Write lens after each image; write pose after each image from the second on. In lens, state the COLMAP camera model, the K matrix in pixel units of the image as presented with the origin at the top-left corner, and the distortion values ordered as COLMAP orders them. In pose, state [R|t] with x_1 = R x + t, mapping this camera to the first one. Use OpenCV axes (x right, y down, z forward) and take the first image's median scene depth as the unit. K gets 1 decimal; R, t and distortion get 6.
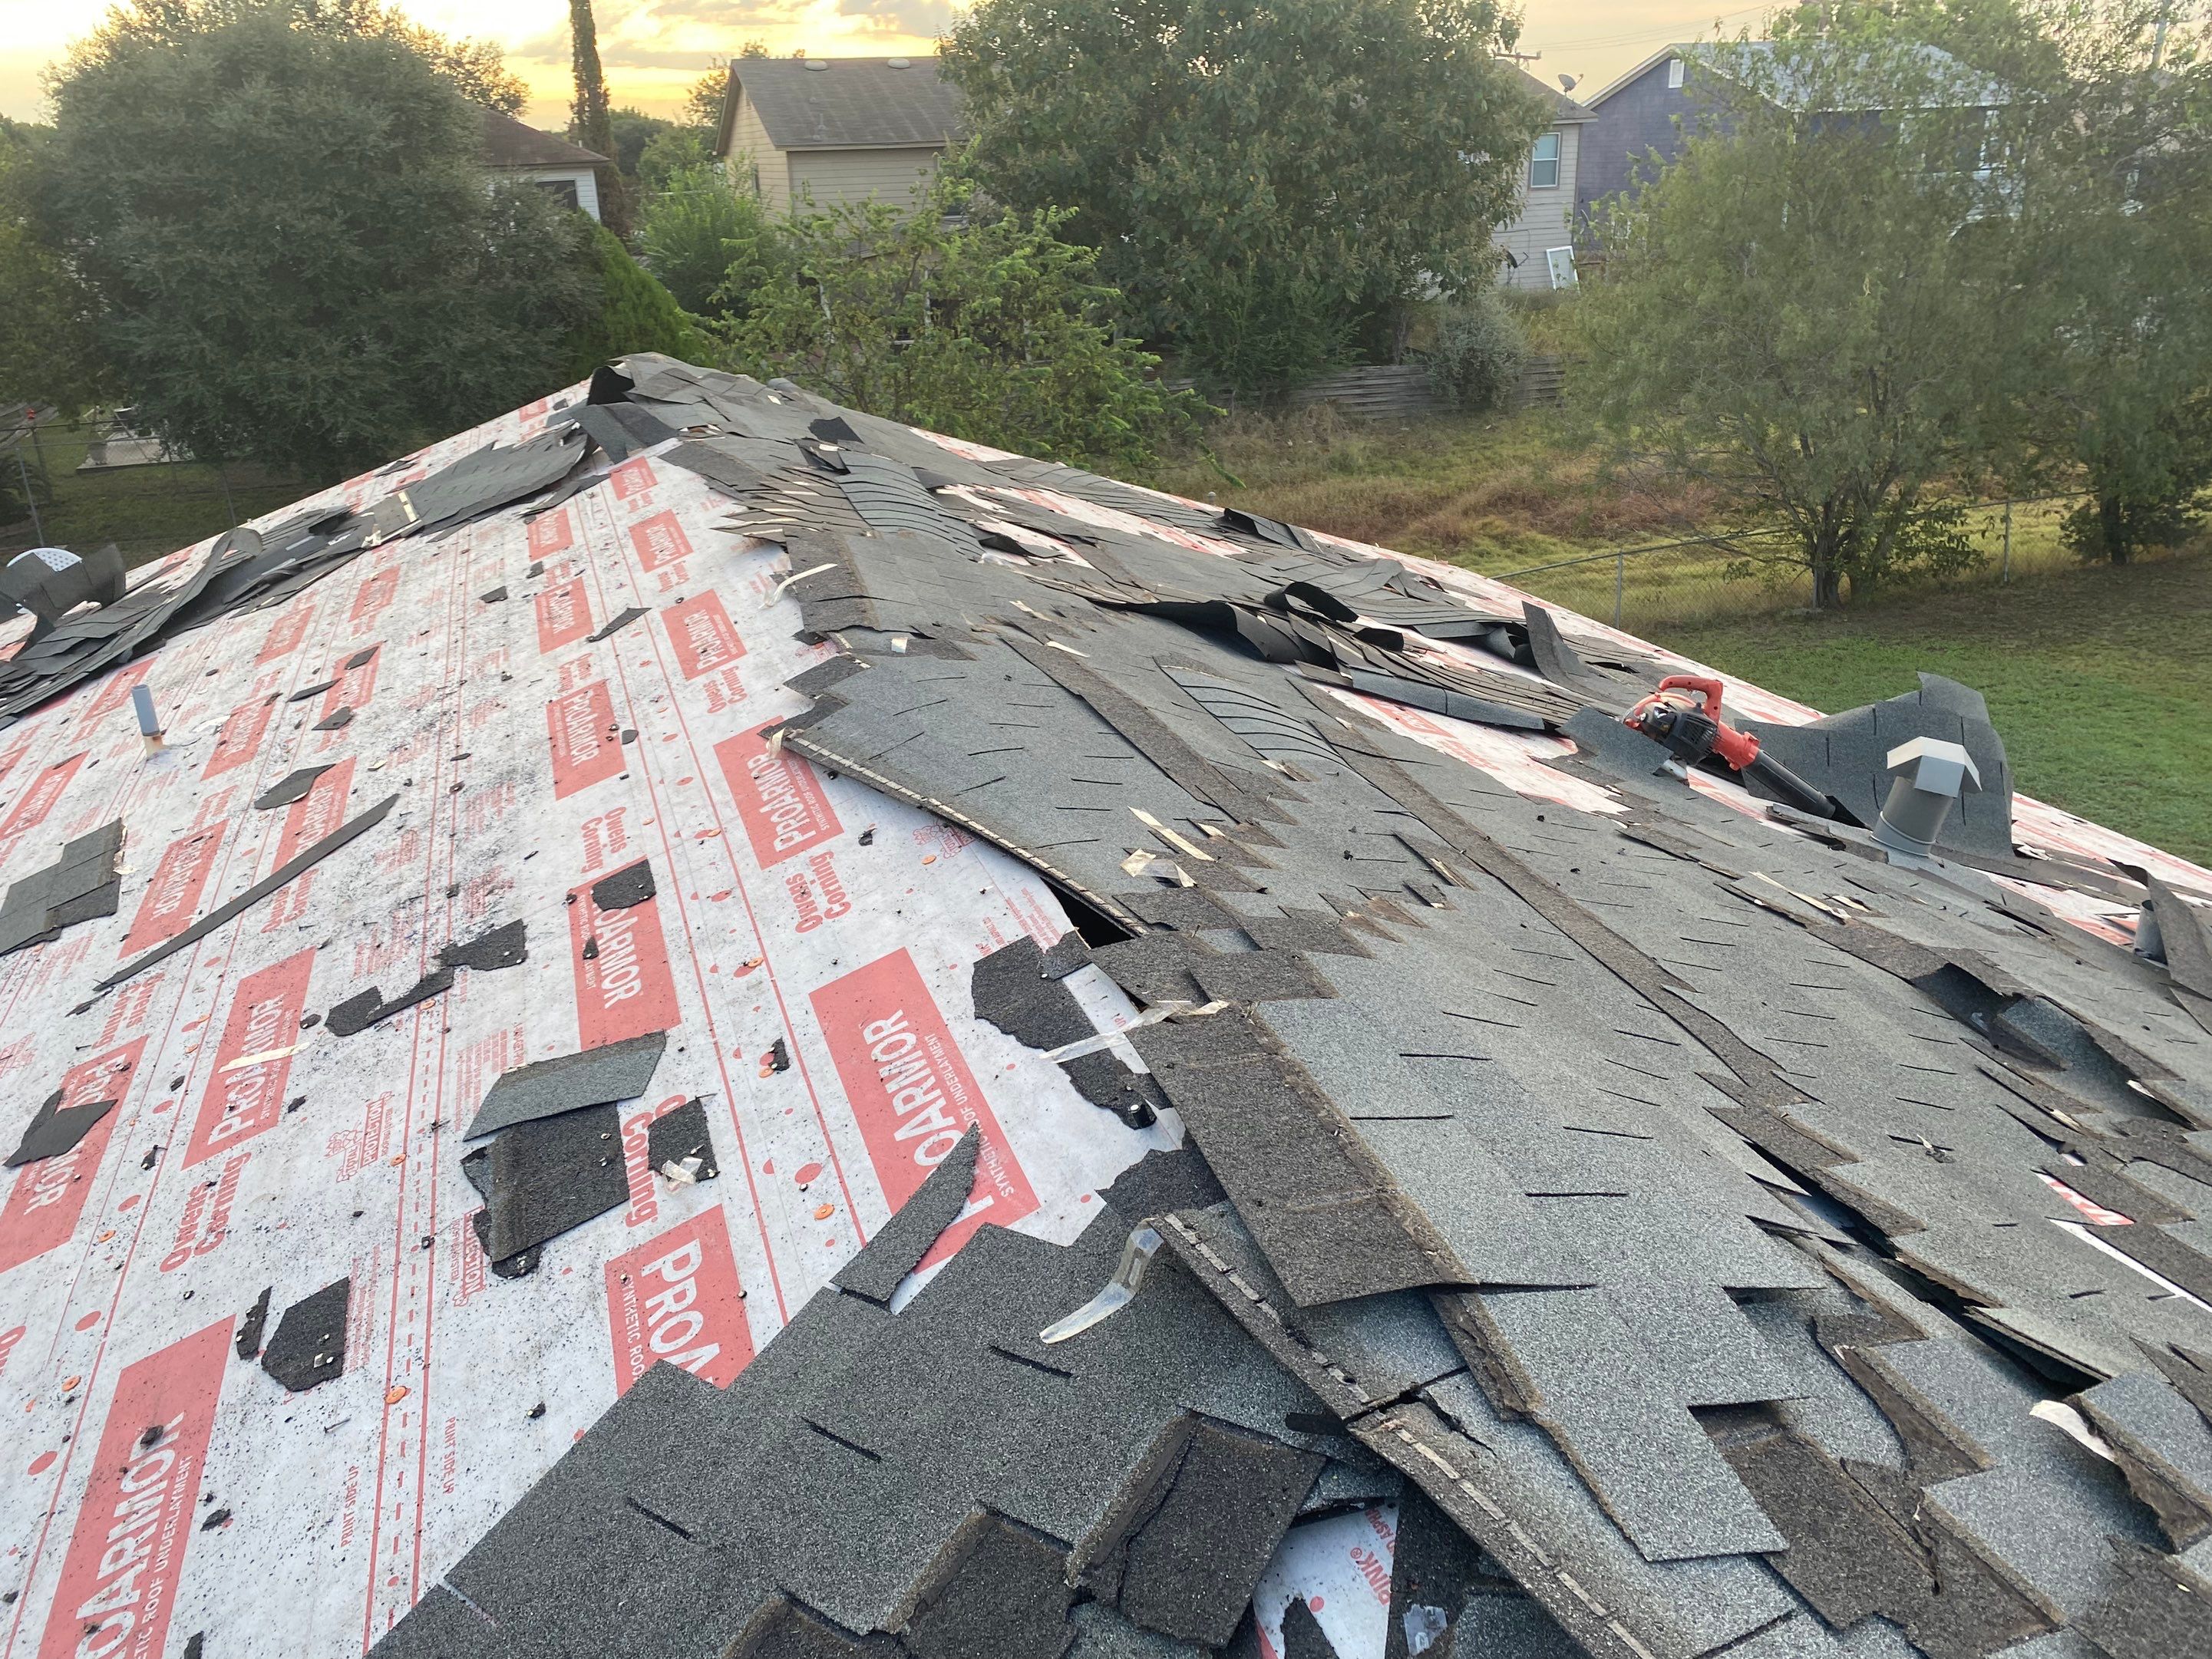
lens RADIAL K [[1783.0, 0, 1066.2], [0, 1783.0, 763.9], [0, 0, 1]] dist [0.033614, 0.009097]
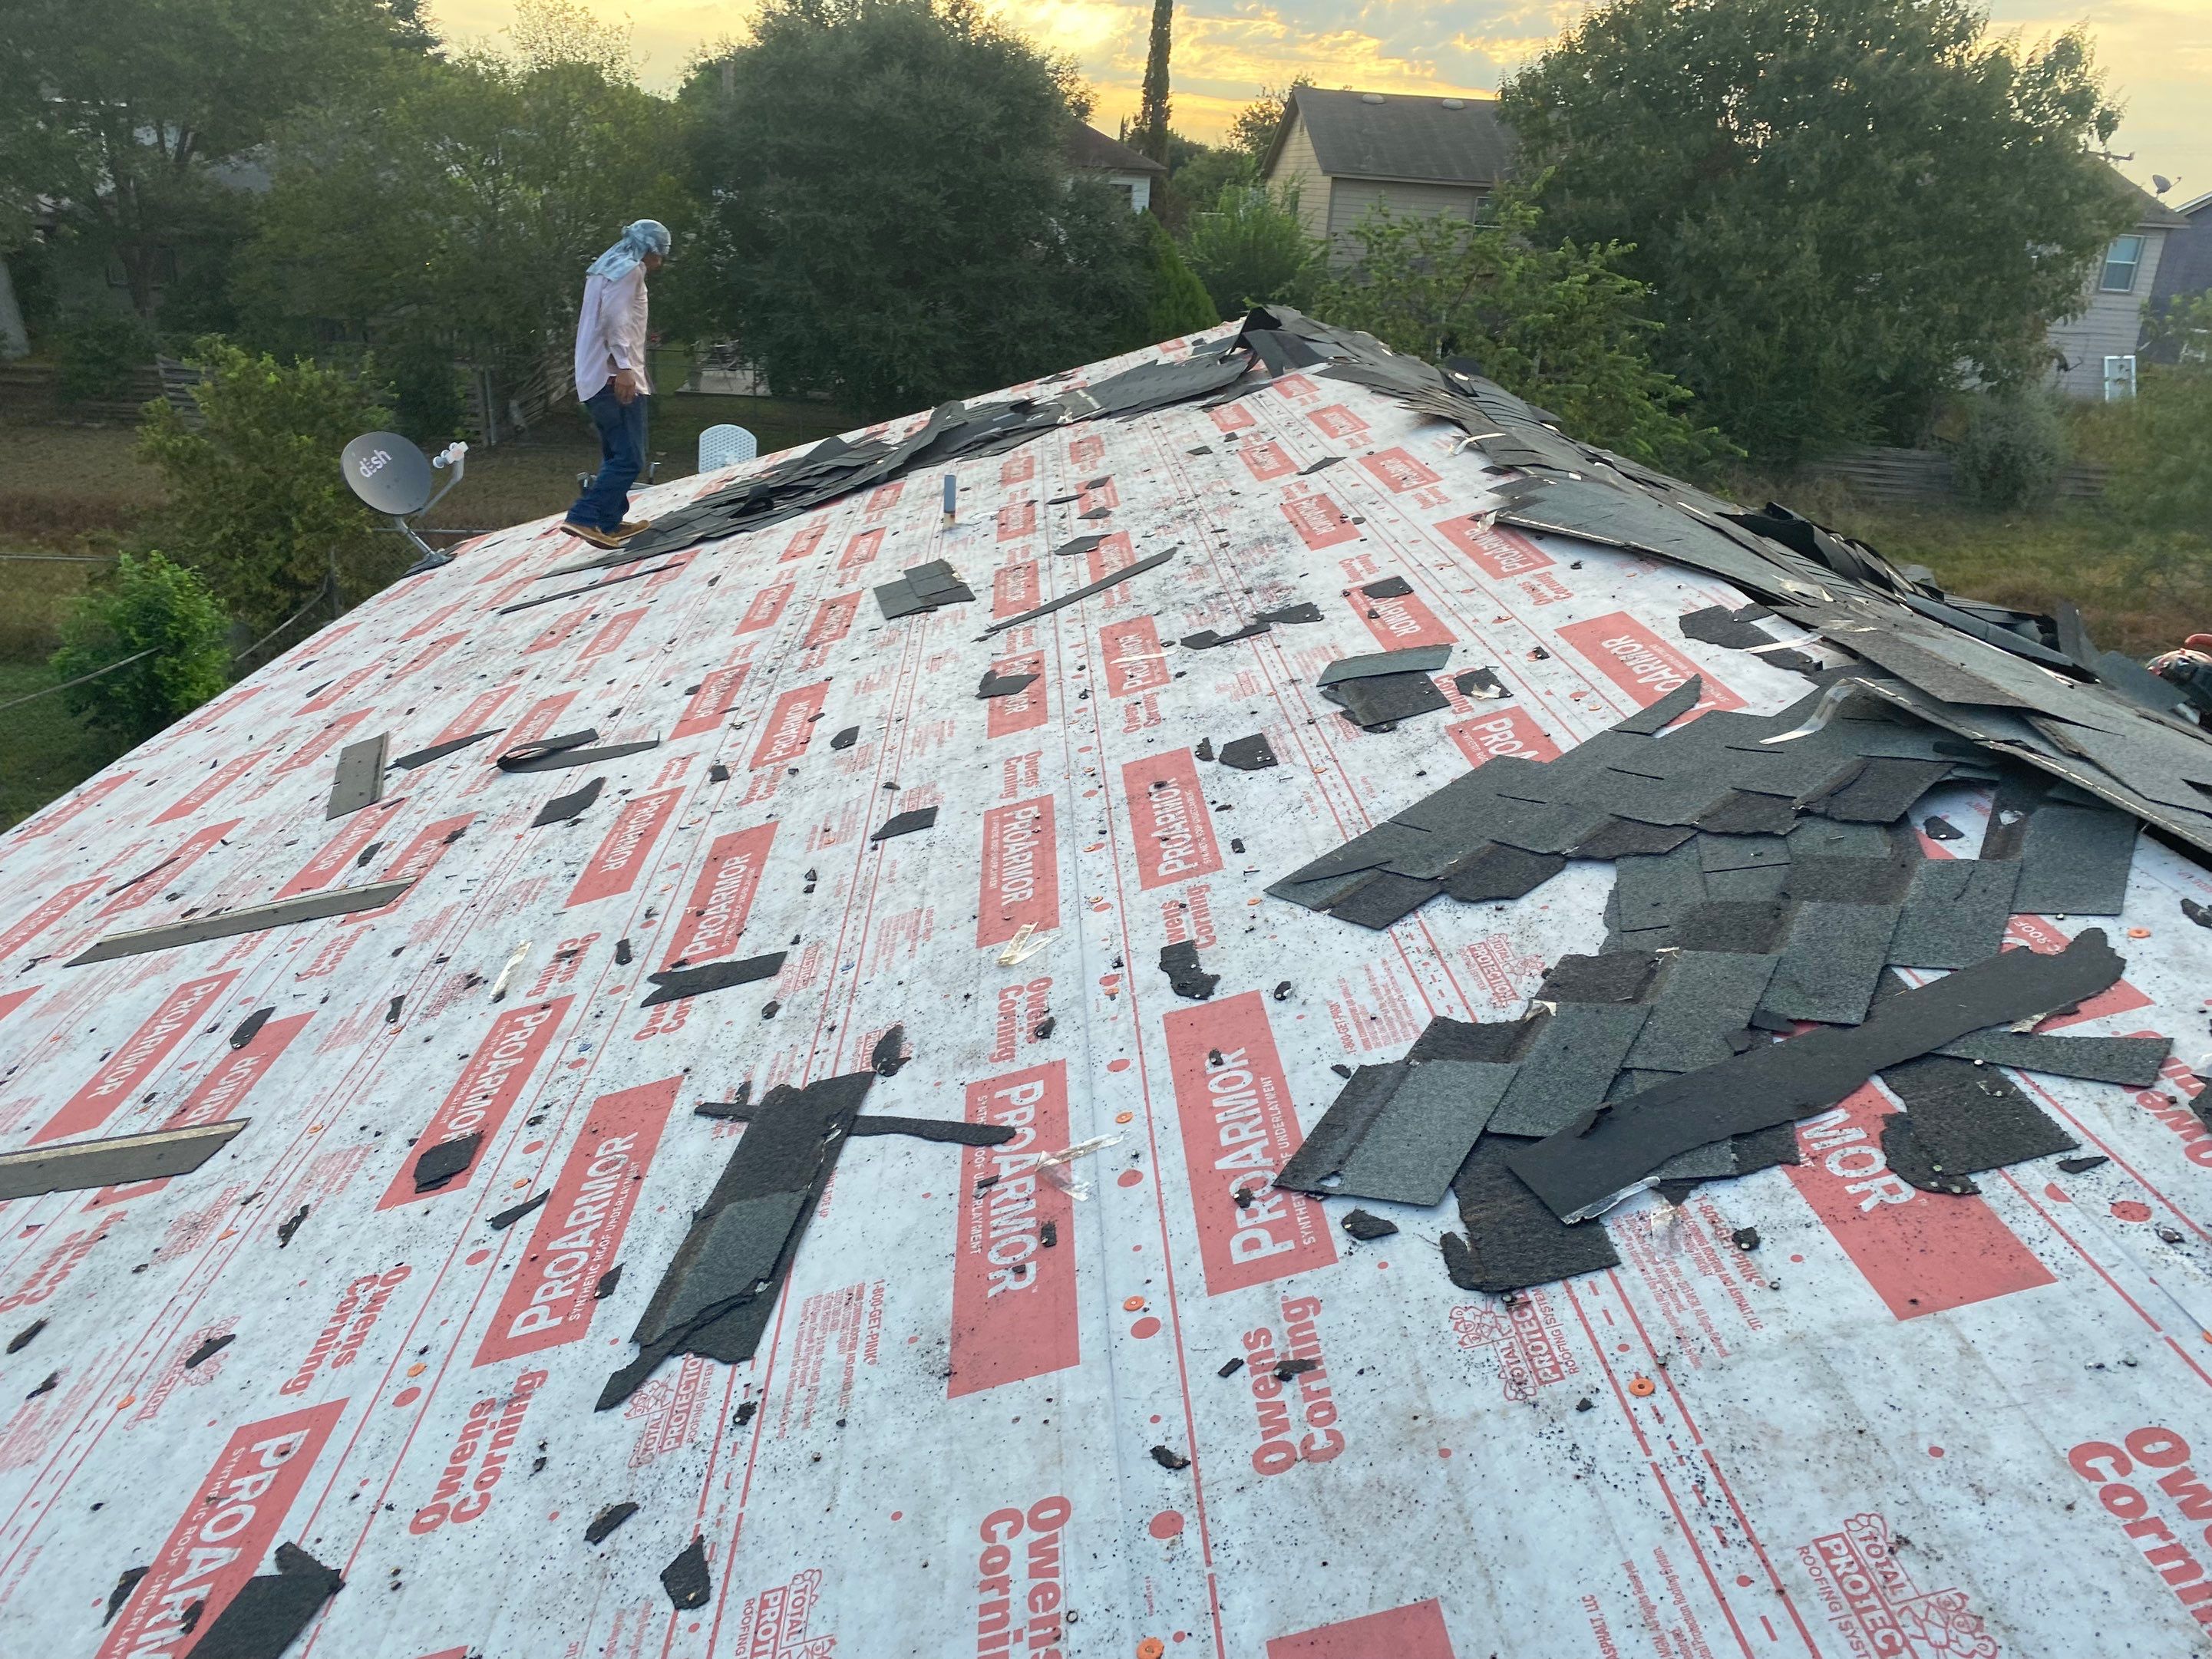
lens RADIAL K [[1732.6, 0, 1111.9], [0, 1732.6, 762.0], [0, 0, 1]] dist [0.107897, -0.127426]
pose [[0.962940, 0.171585, -0.208100, -0.063896], [-0.174230, 0.984689, 0.005694, 0.106815], [0.205890, 0.030774, 0.978091, -0.193326]]
